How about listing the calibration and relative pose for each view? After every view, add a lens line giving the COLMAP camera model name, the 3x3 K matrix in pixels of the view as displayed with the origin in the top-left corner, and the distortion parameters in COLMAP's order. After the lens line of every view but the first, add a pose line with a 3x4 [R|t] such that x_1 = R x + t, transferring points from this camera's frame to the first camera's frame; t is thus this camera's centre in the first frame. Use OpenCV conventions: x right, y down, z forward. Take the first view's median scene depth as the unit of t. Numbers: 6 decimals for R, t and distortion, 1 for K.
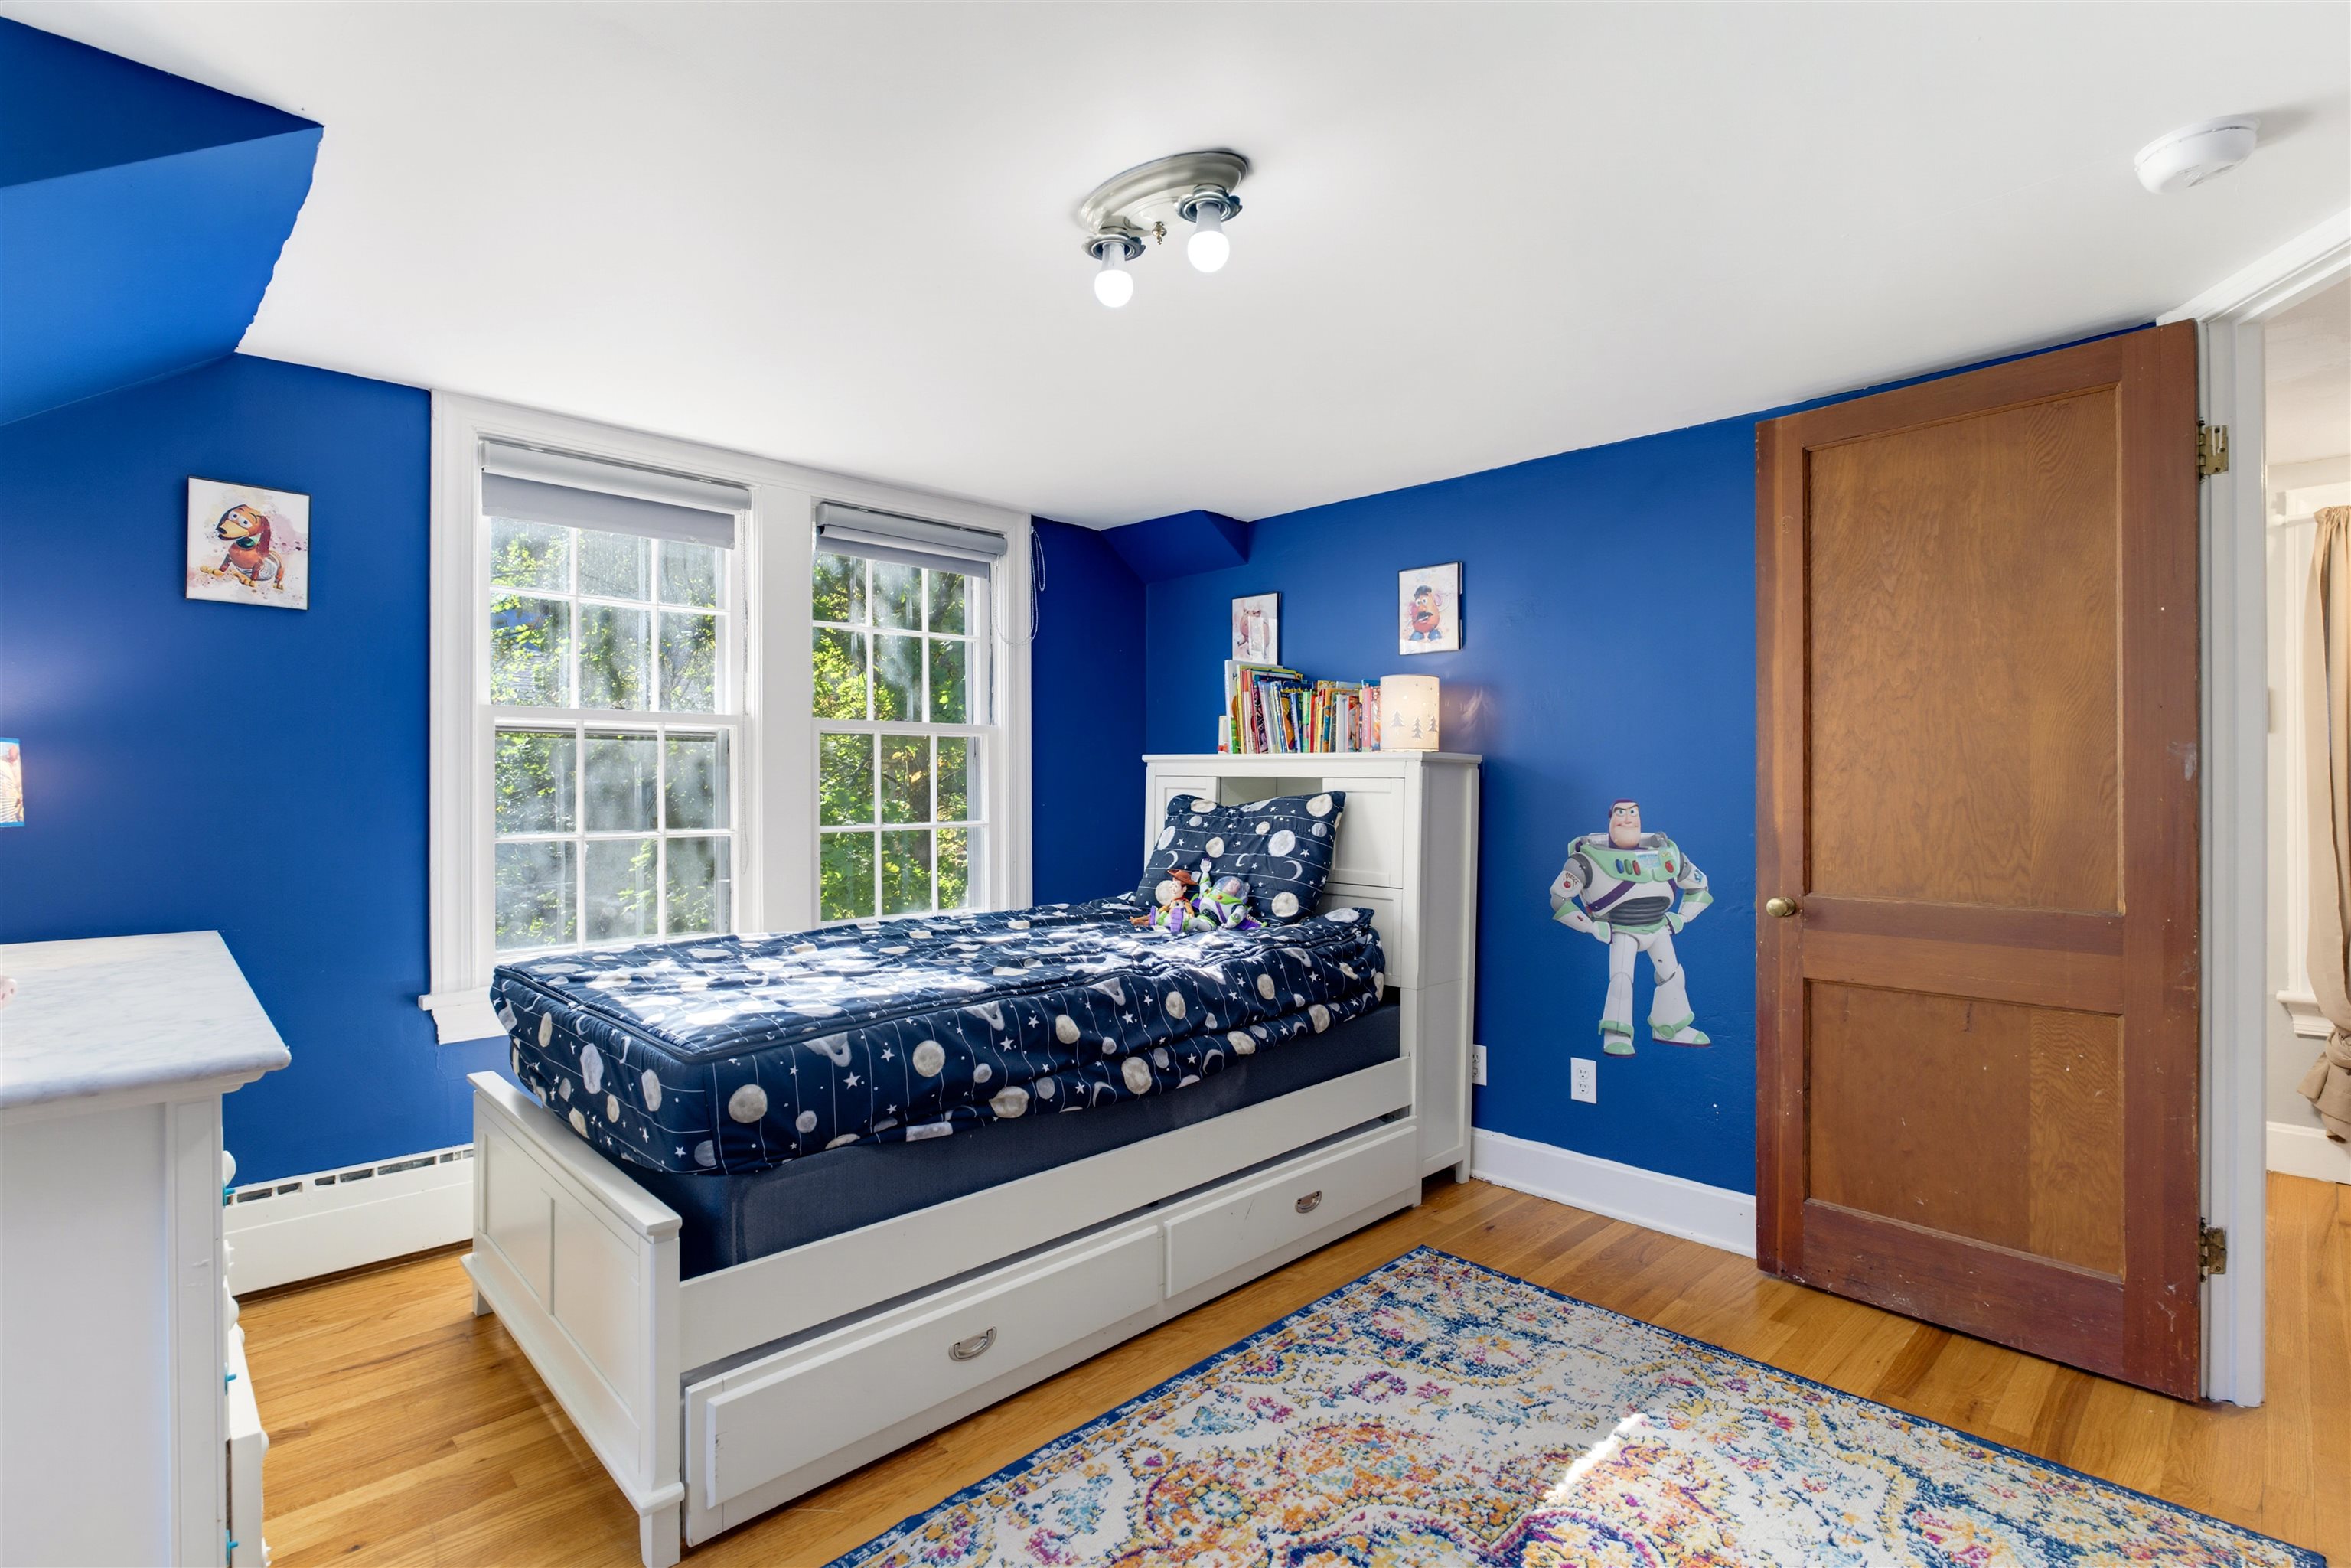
lens RADIAL K [[1085.5, 0, 1175.5], [0, 1085.5, 784.0], [0, 0, 1]] dist [-0.022205, 0.000331]
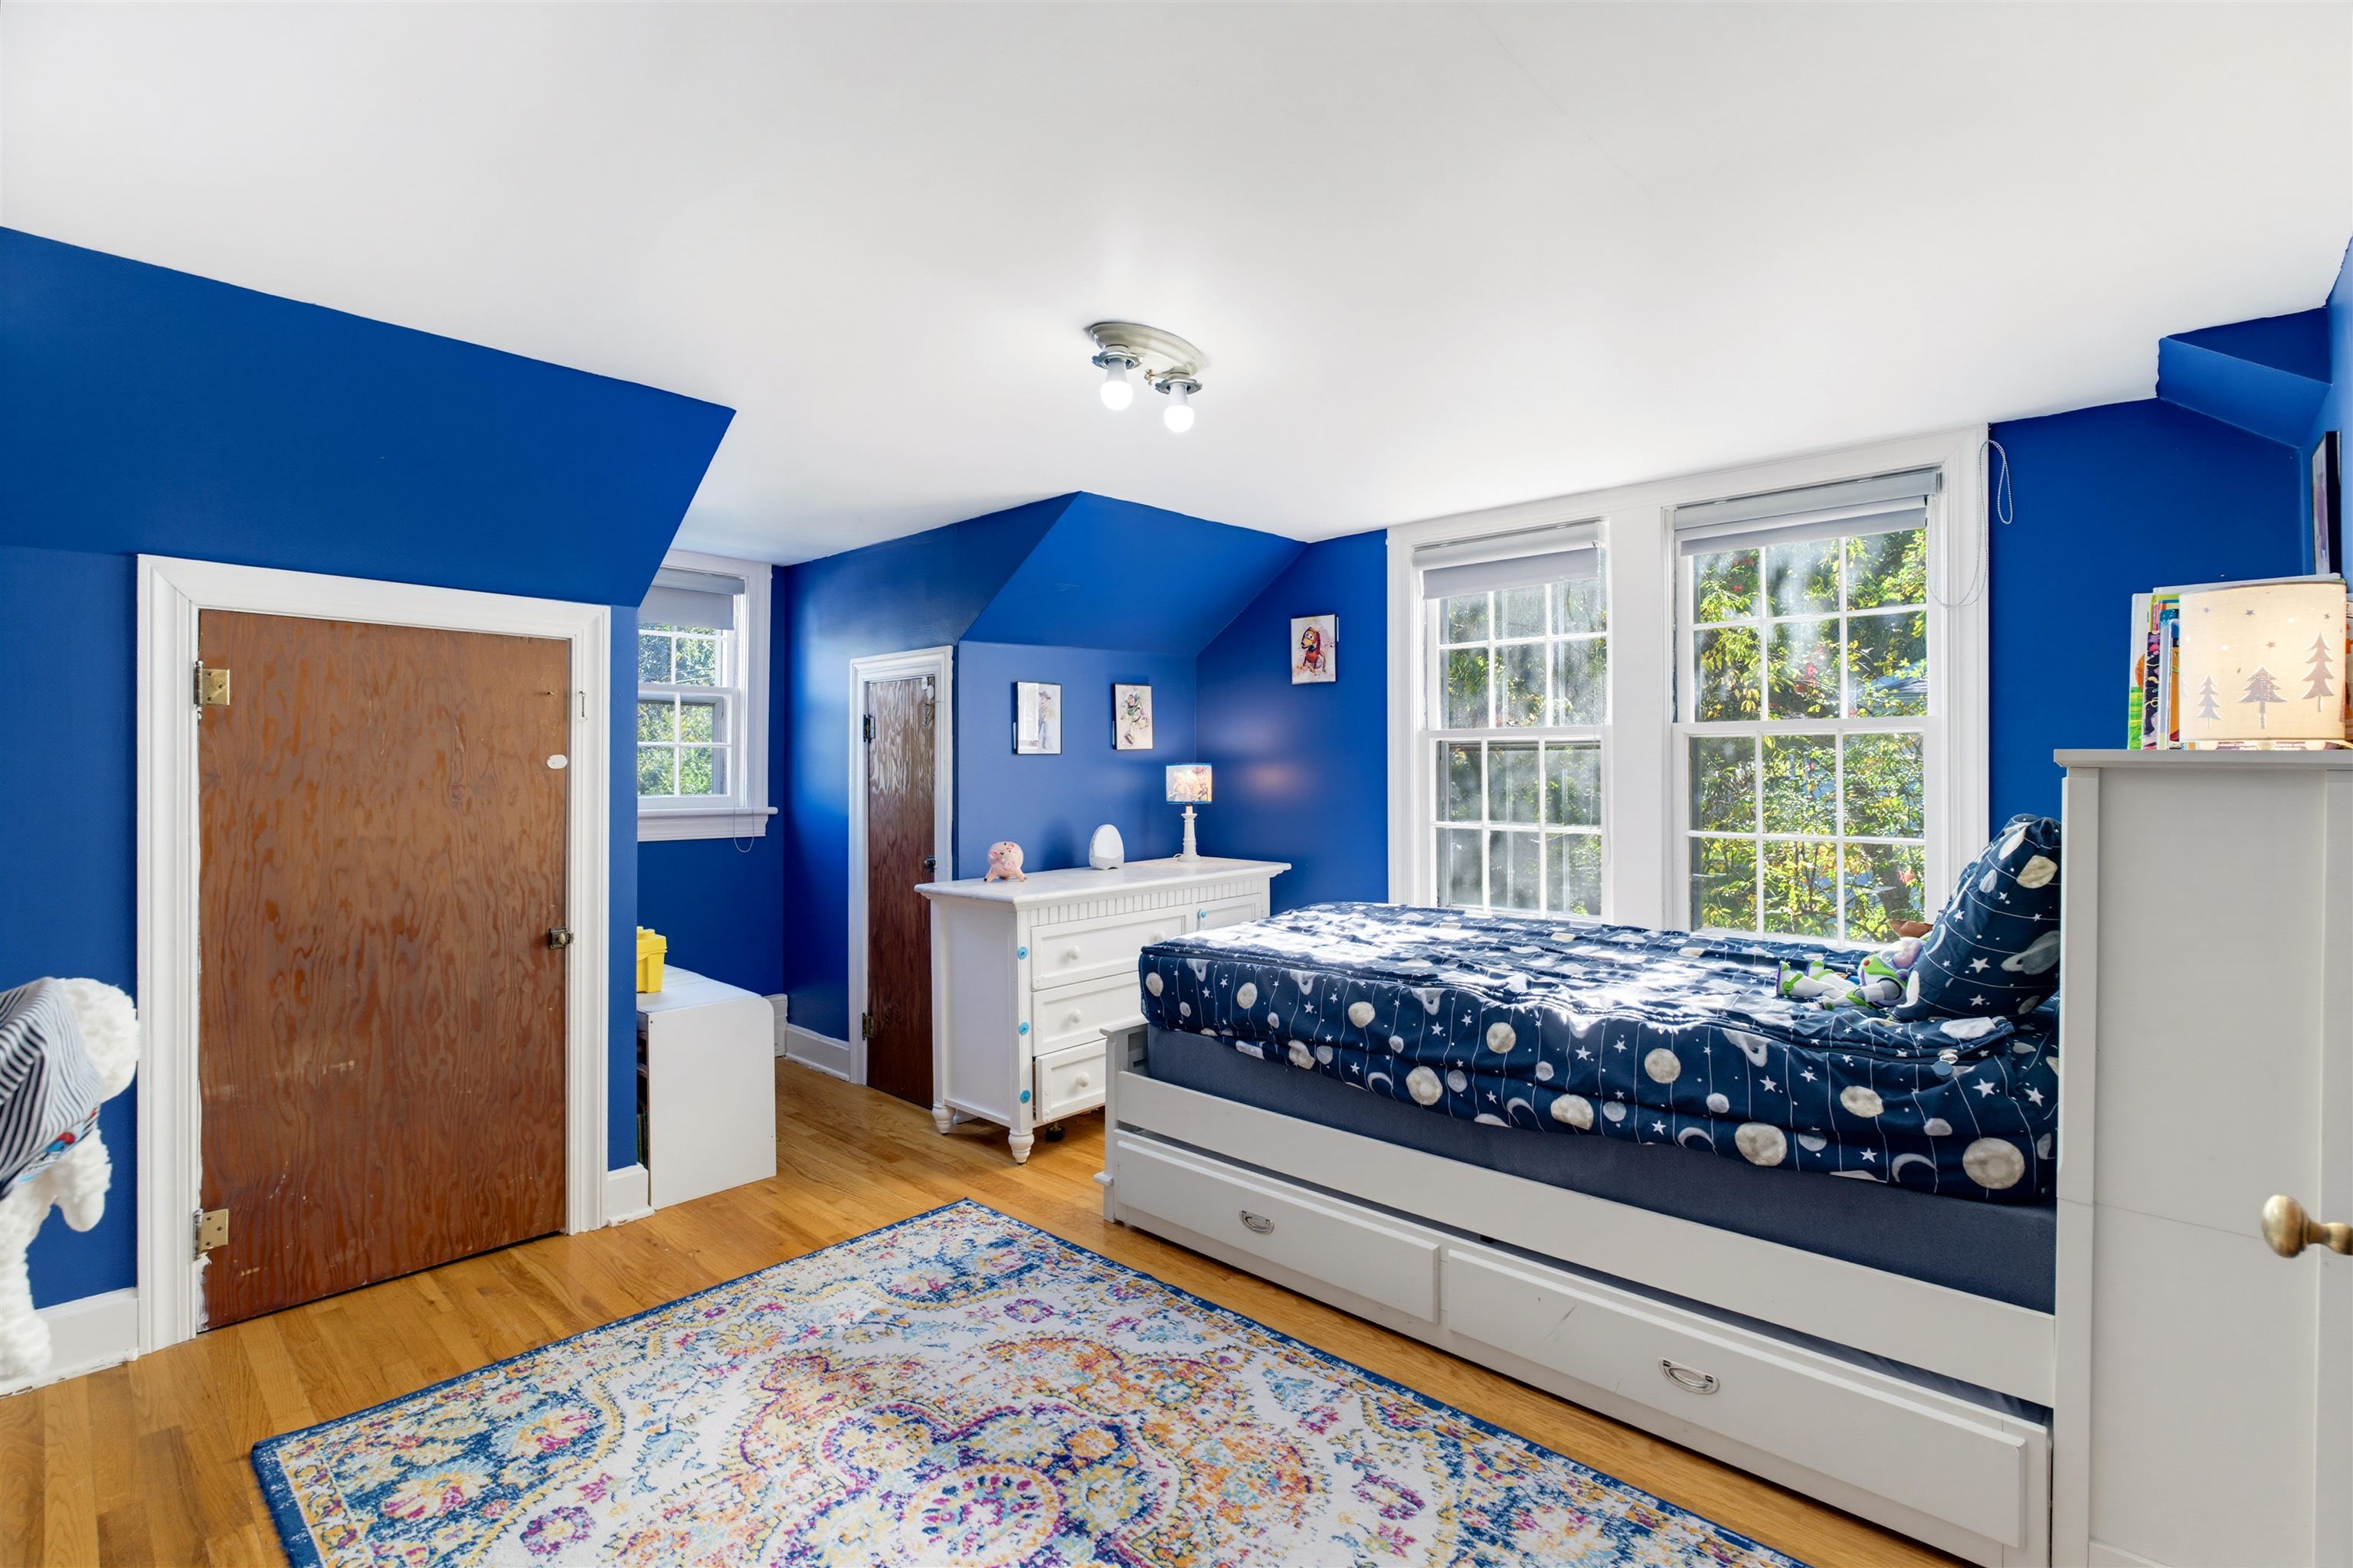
lens RADIAL K [[1080.0, 0, 1176.5], [0, 1080.0, 784.0], [0, 0, 1]] dist [-0.001369, -0.000090]
pose [[0.052205, 0.012416, -0.998559, 0.954987], [-0.000680, 0.999923, 0.012397, -0.024830], [0.998636, 0.000032, 0.052209, 0.716667]]
